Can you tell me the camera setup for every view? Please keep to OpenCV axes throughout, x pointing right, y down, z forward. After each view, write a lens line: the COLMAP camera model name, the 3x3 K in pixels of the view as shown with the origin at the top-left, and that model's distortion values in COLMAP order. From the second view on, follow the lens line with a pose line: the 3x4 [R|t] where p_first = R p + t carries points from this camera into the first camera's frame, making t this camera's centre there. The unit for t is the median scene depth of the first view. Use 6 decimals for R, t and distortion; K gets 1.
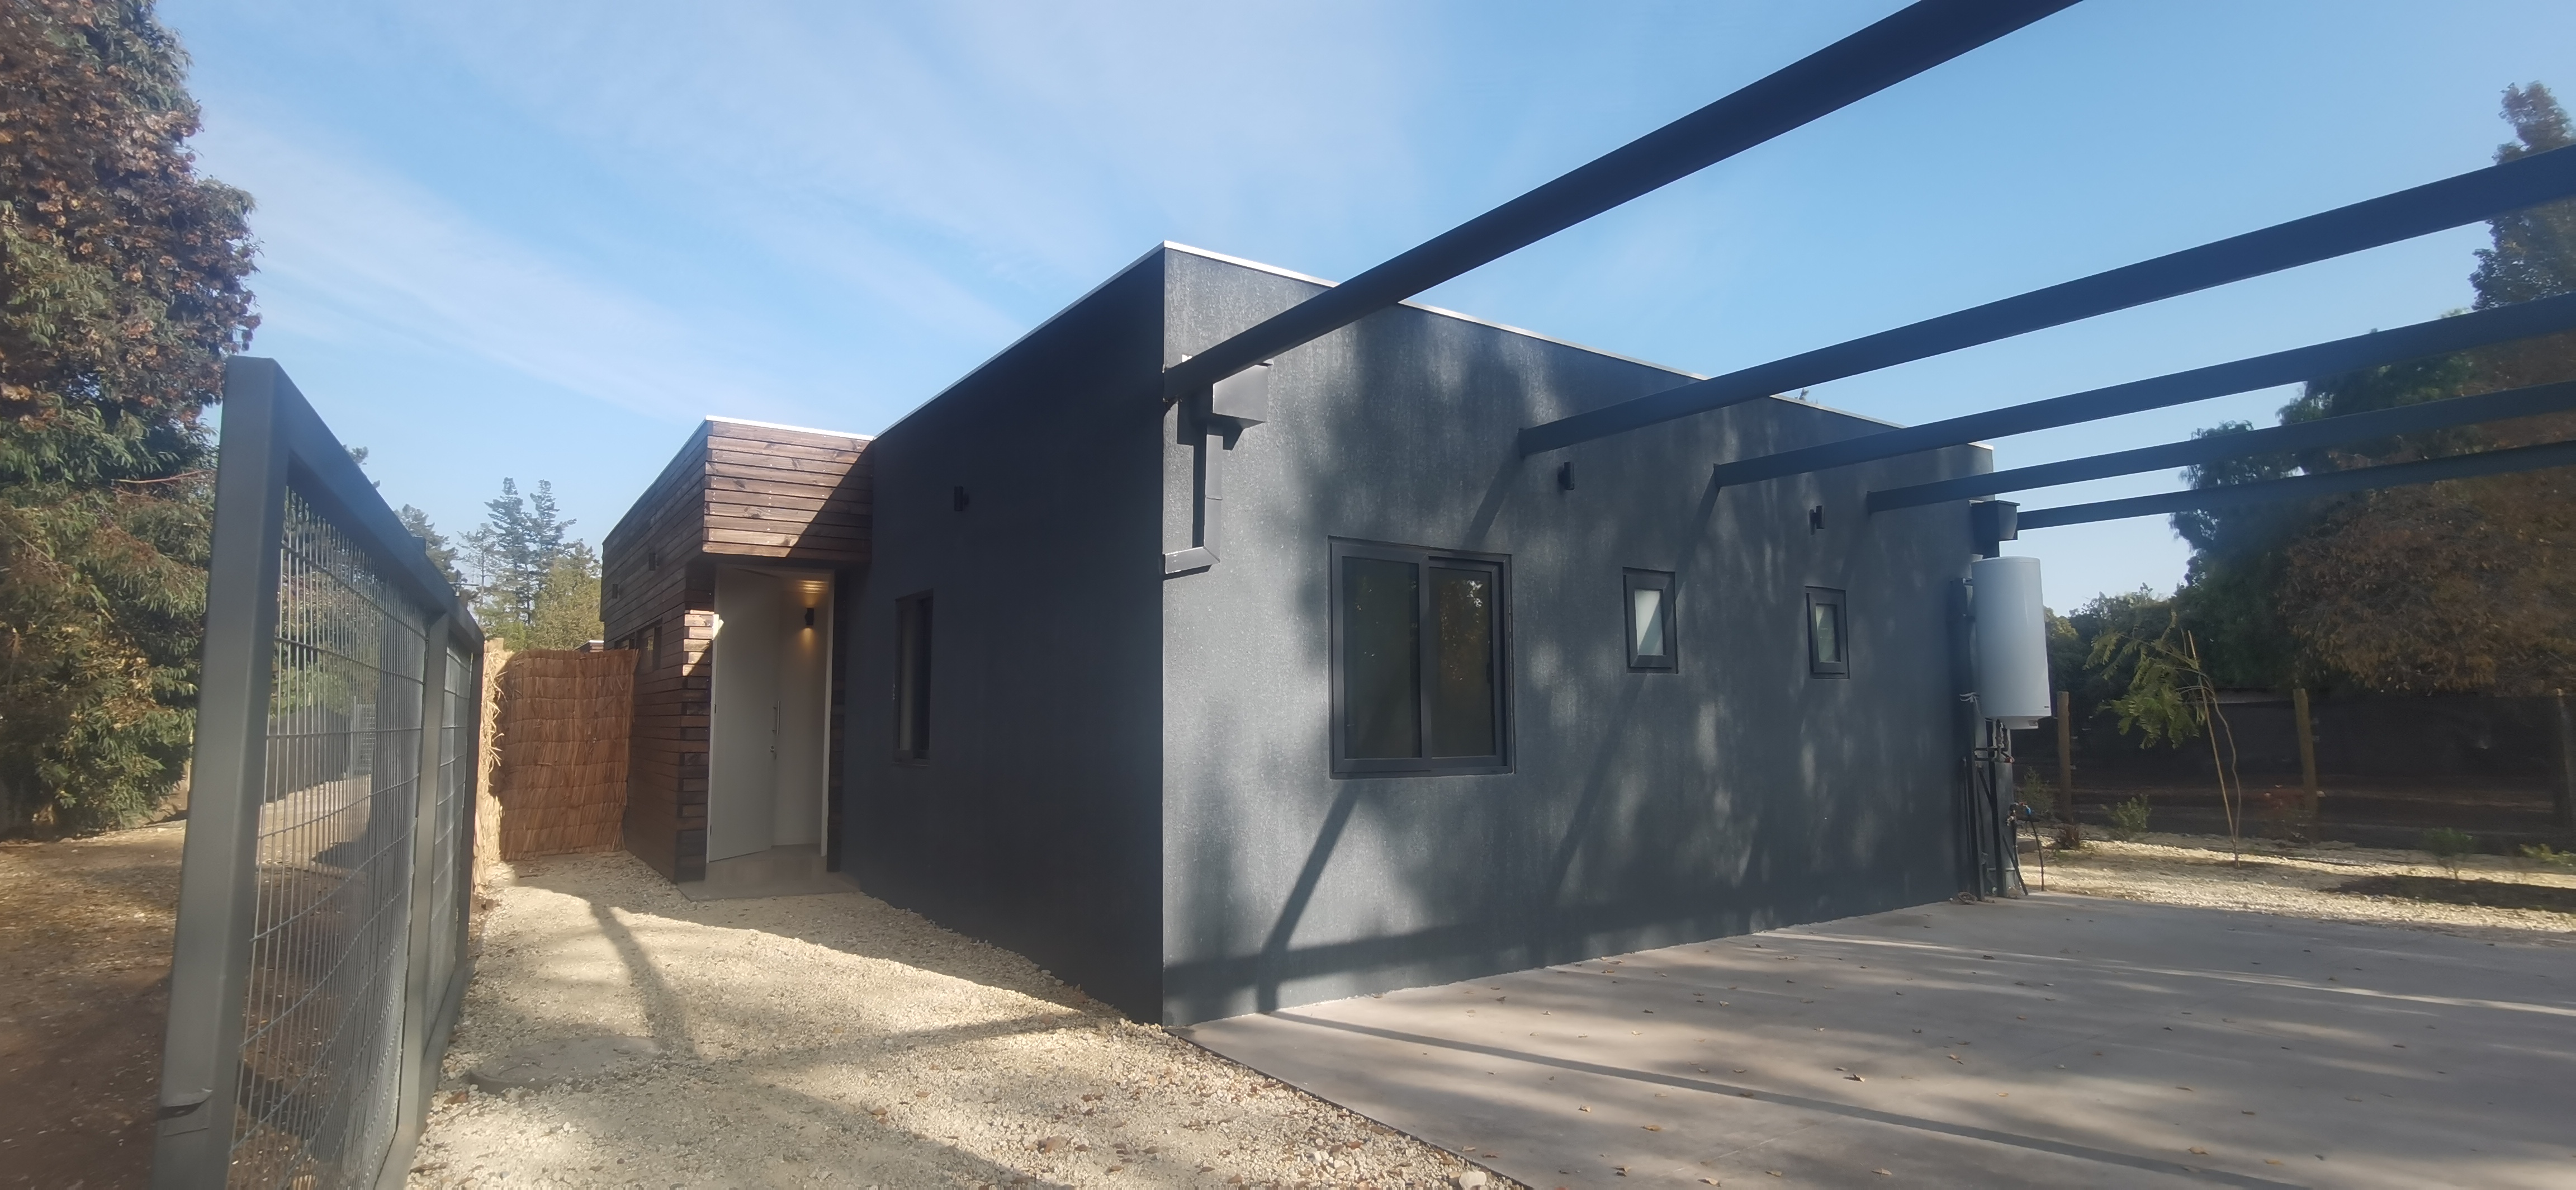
lens RADIAL K [[1254.3, 0, 1283.6], [0, 1254.3, 570.9], [0, 0, 1]] dist [-0.068765, 0.066910]
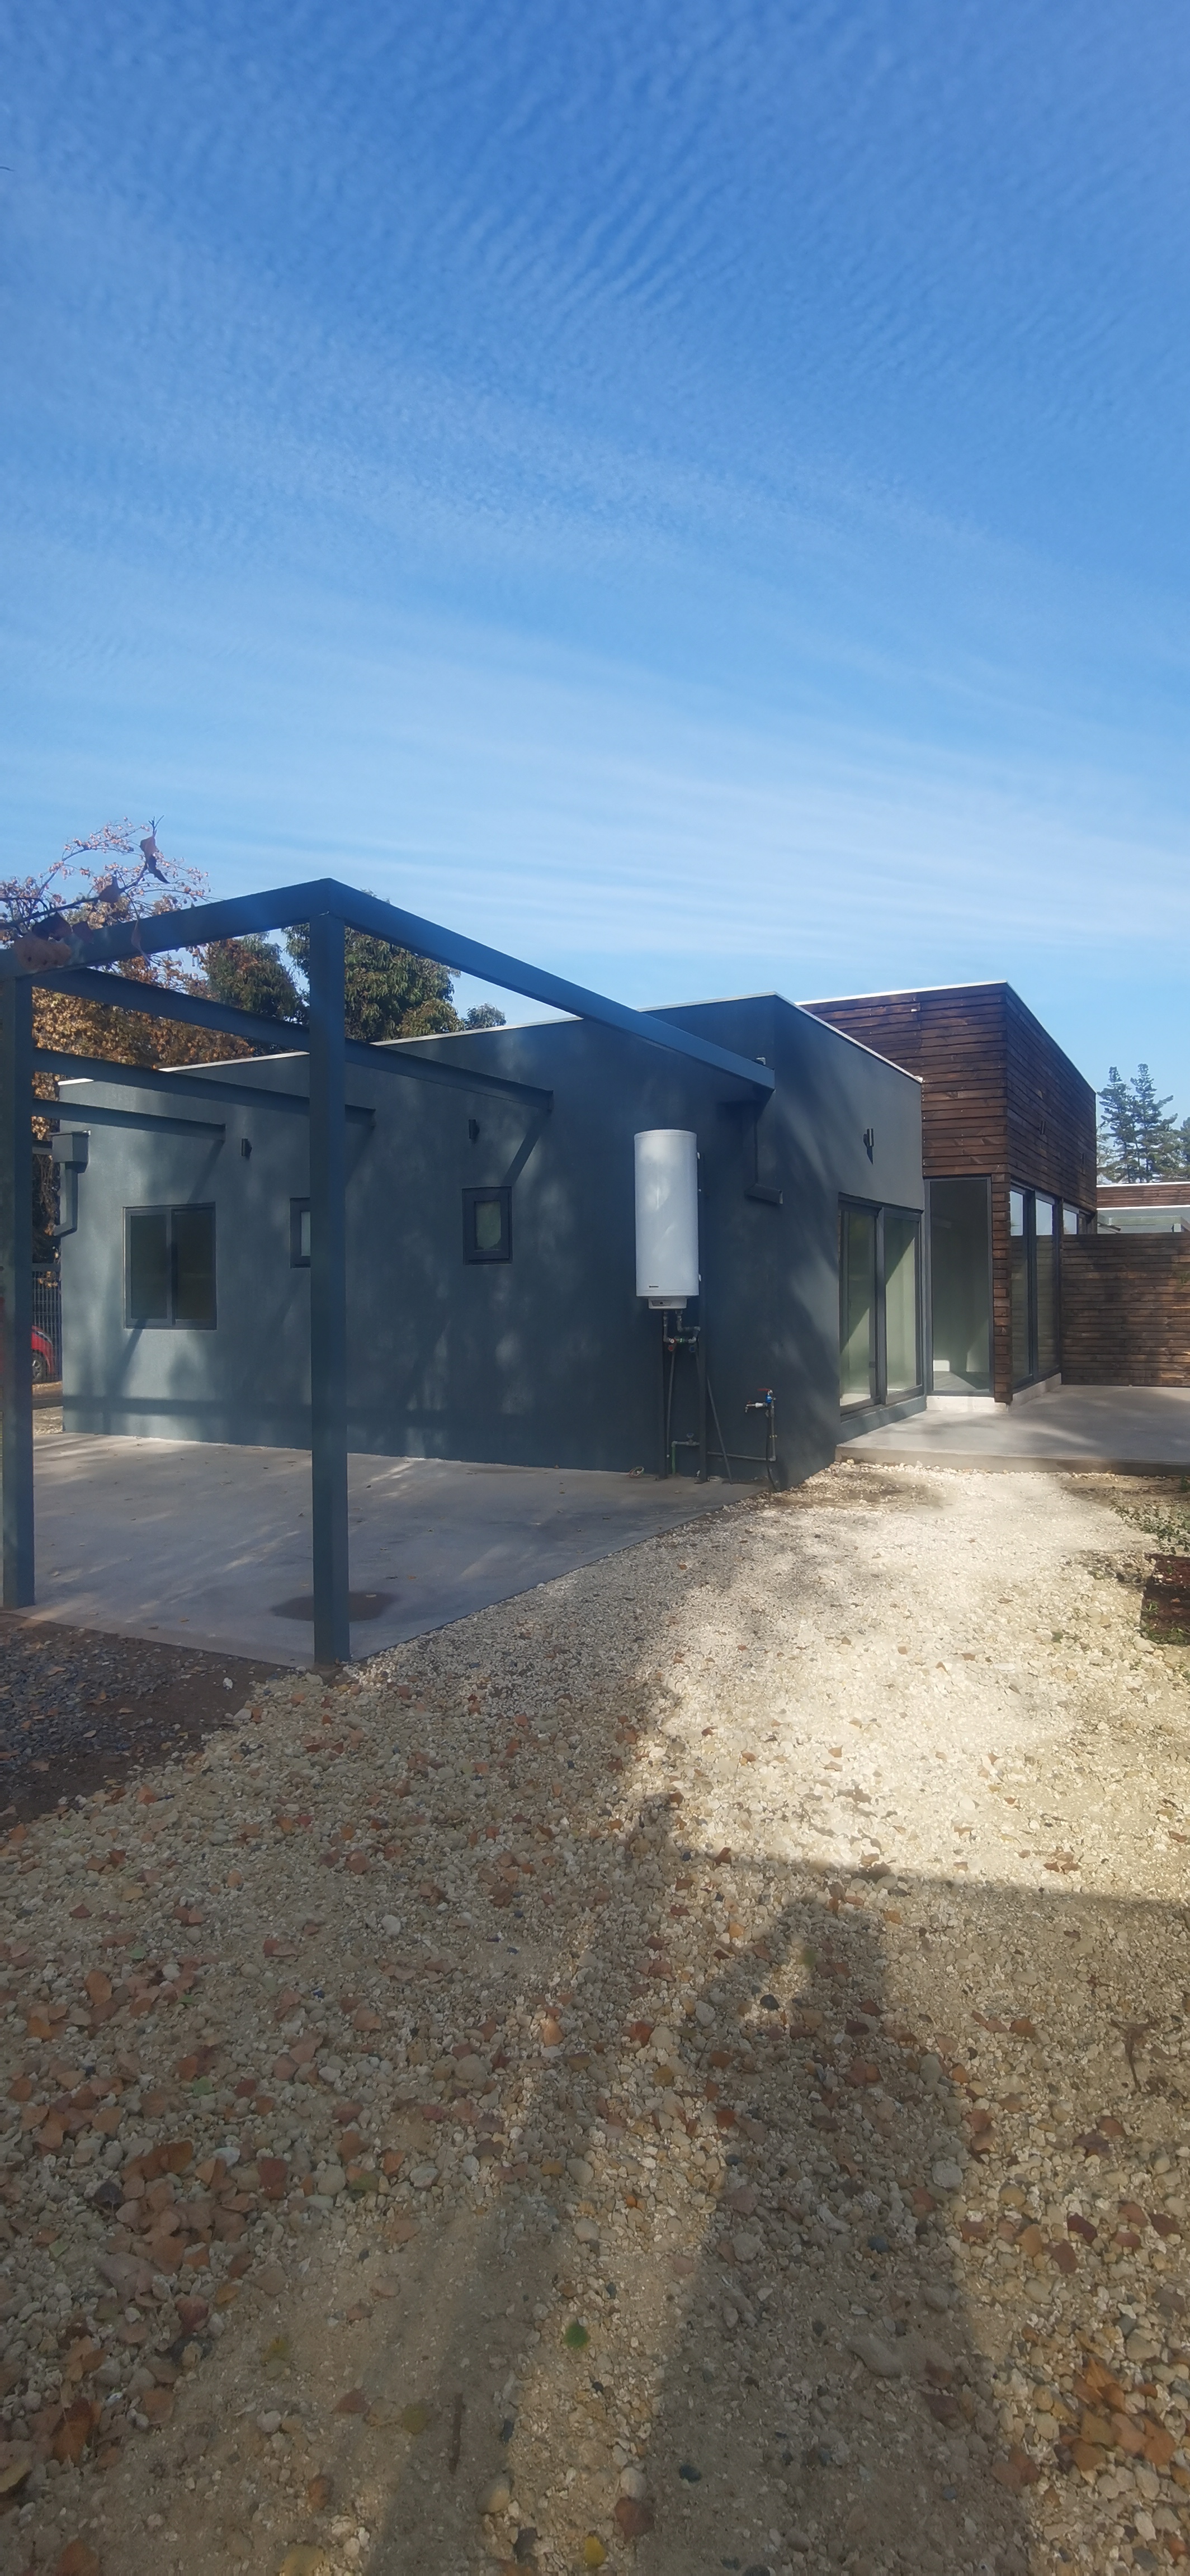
lens RADIAL K [[1256.9, 0, 590.5], [0, 1256.9, 1260.8], [0, 0, 1]] dist [-0.077310, 0.056961]
pose [[0.479667, -0.021921, -0.877177, 0.119271], [0.112337, 0.992995, 0.036614, 0.003948], [0.870230, -0.116102, 0.478770, 0.039206]]
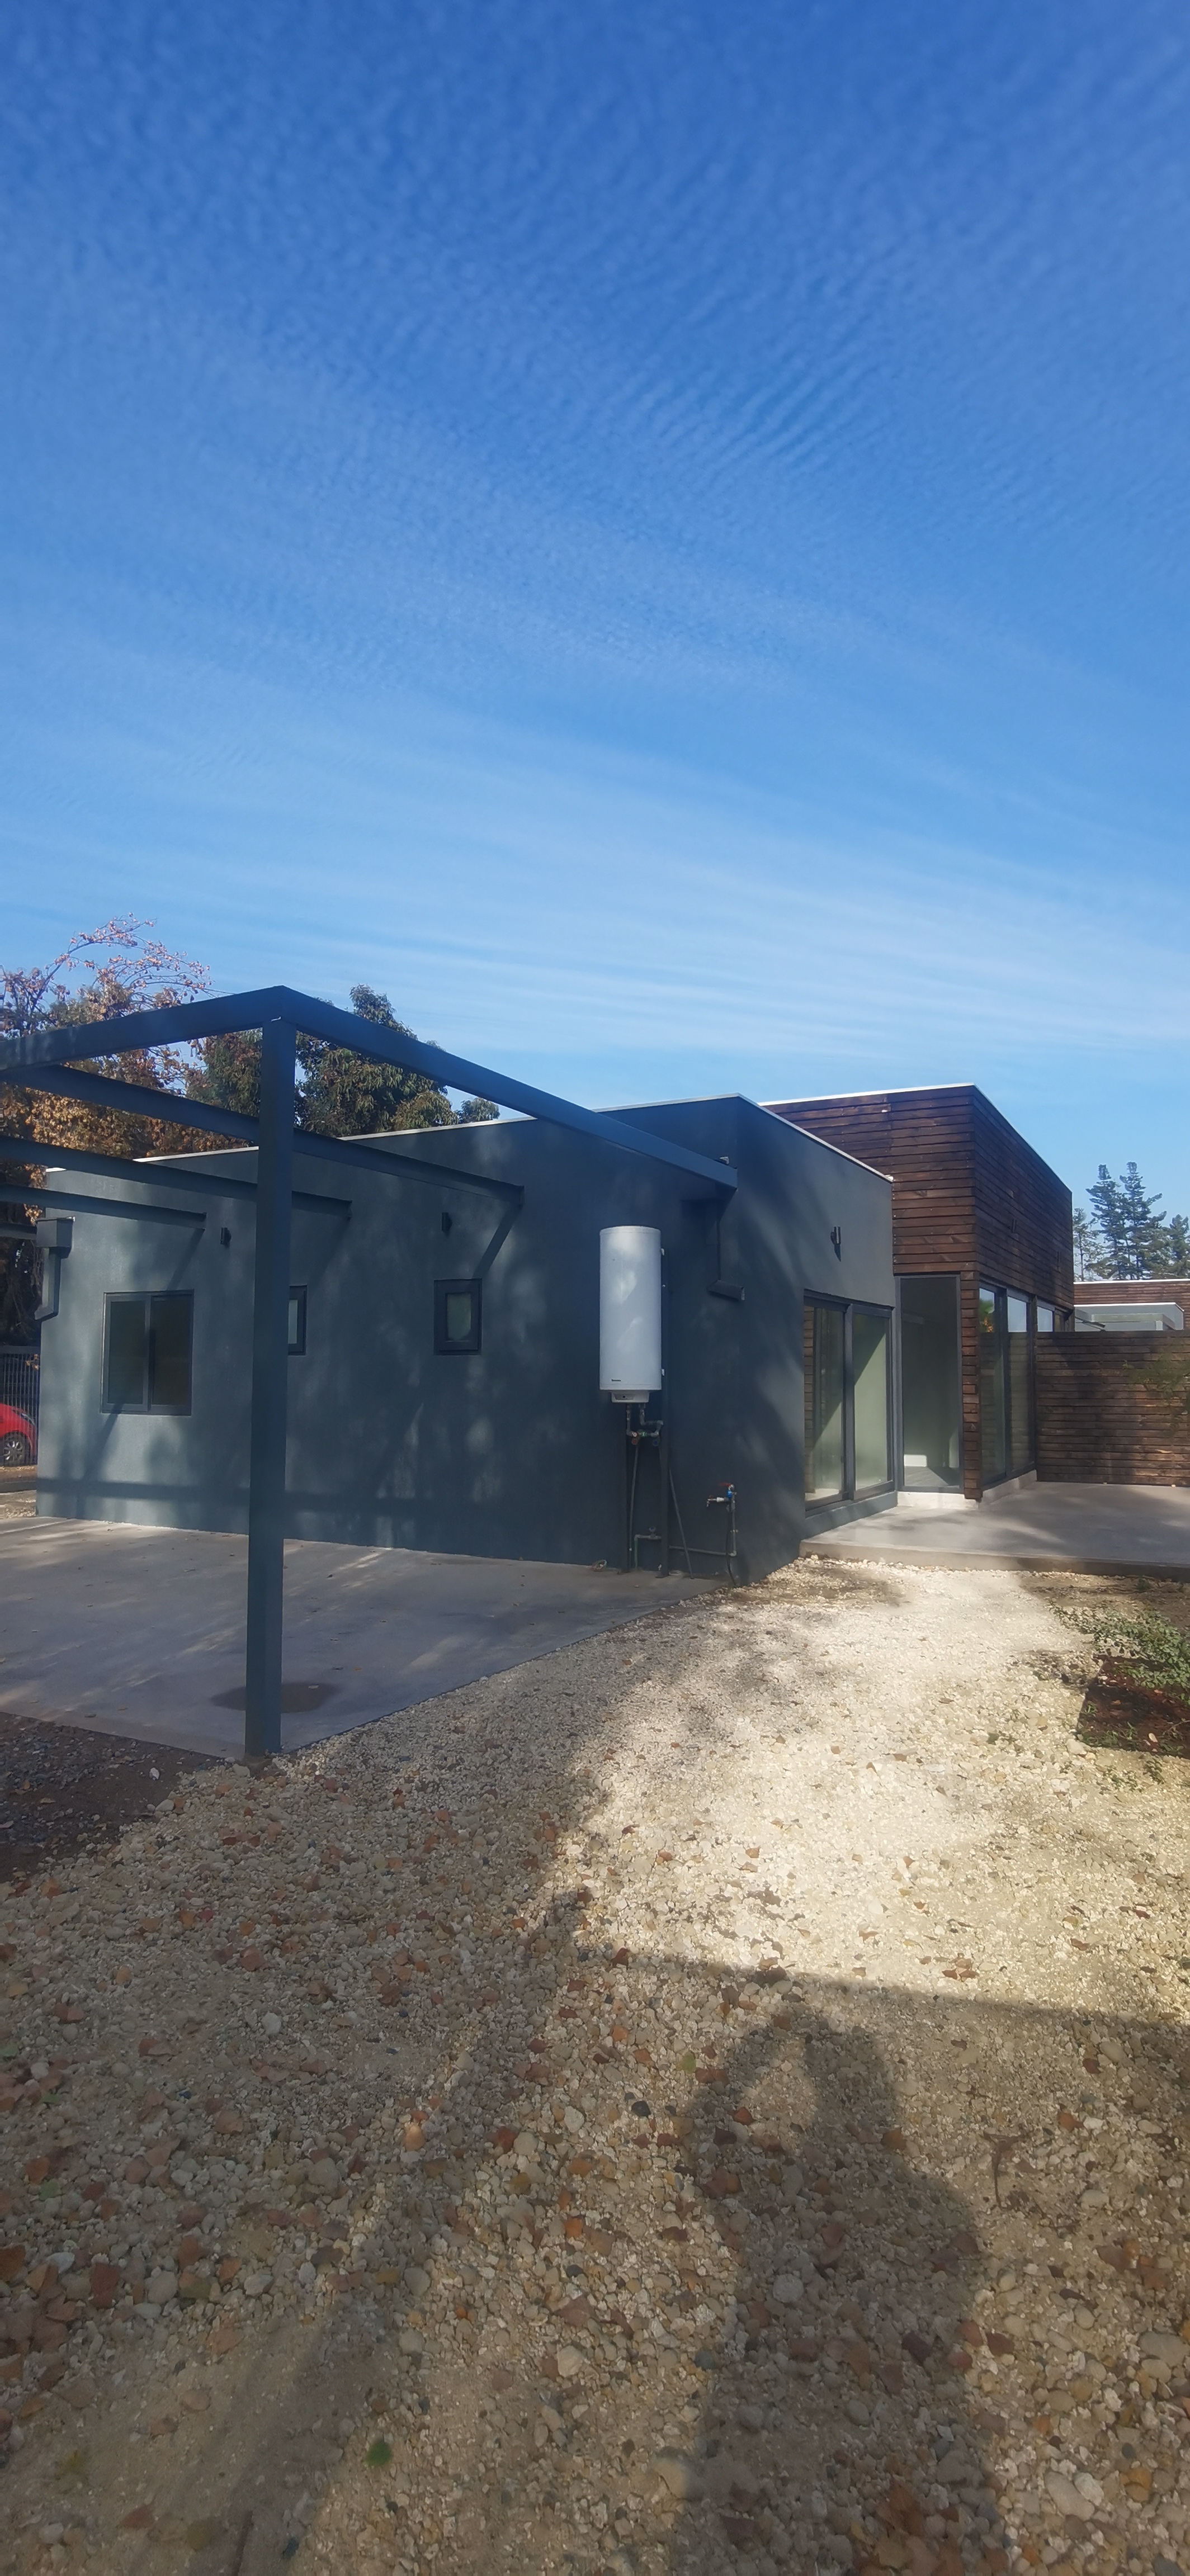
lens RADIAL K [[1246.6, 0, 592.6], [0, 1246.6, 1266.2], [0, 0, 1]] dist [-0.064621, 0.042145]
pose [[0.483367, -0.074323, -0.872257, 0.120970], [0.099088, 0.994631, -0.029840, 0.003884], [0.869792, -0.072007, 0.488136, 0.040741]]
